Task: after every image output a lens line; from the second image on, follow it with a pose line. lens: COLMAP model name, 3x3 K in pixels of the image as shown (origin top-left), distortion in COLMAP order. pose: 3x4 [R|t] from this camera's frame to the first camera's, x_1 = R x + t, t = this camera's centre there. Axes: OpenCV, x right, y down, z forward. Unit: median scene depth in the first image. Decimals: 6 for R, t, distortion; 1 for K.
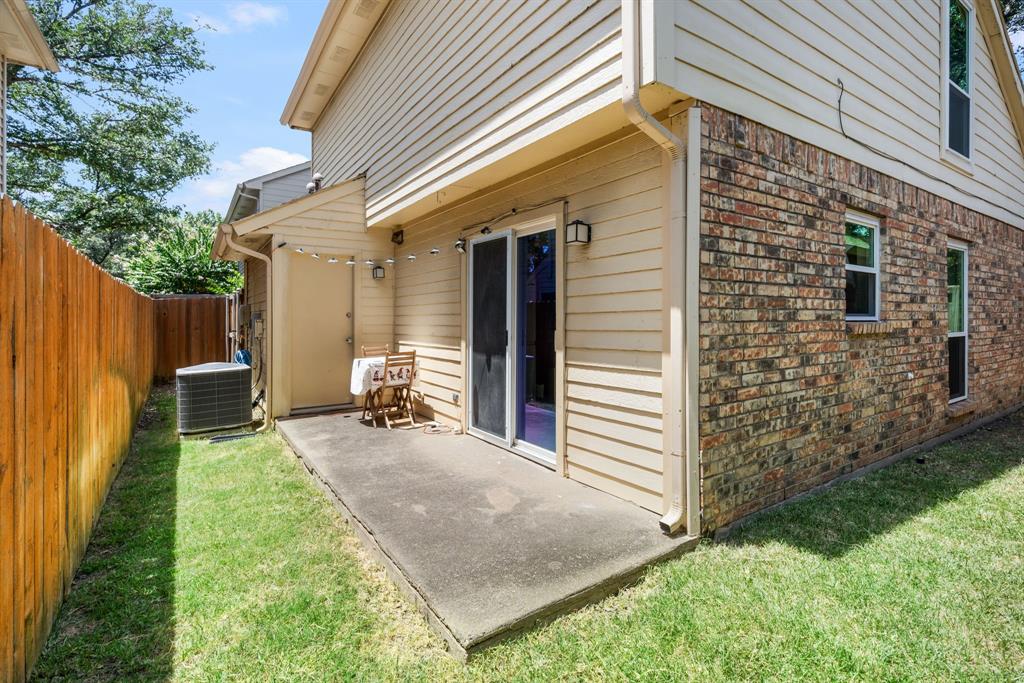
lens RADIAL K [[475.3, 0, 511.8], [0, 475.3, 307.4], [0, 0, 1]] dist [0.000648, 0.000221]
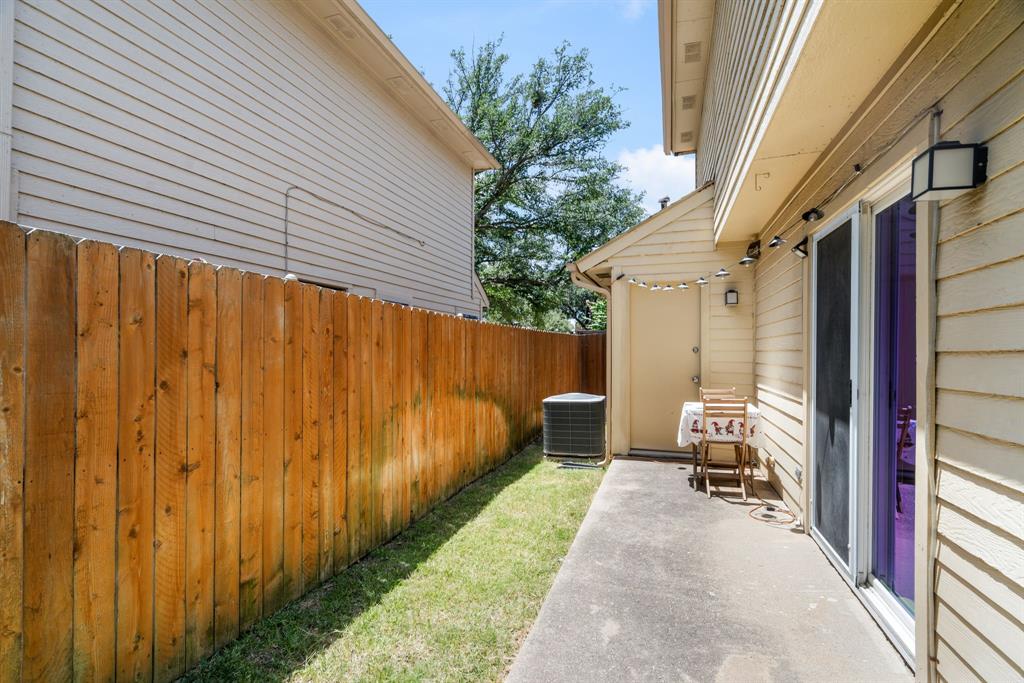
lens RADIAL K [[471.1, 0, 512.0], [0, 471.1, 341.5], [0, 0, 1]] dist [-0.011674, 0.011679]
pose [[0.612308, -0.007272, -0.790586, 0.154260], [0.009706, 0.999951, -0.001680, -0.000815], [0.790560, -0.006645, 0.612349, 0.267374]]
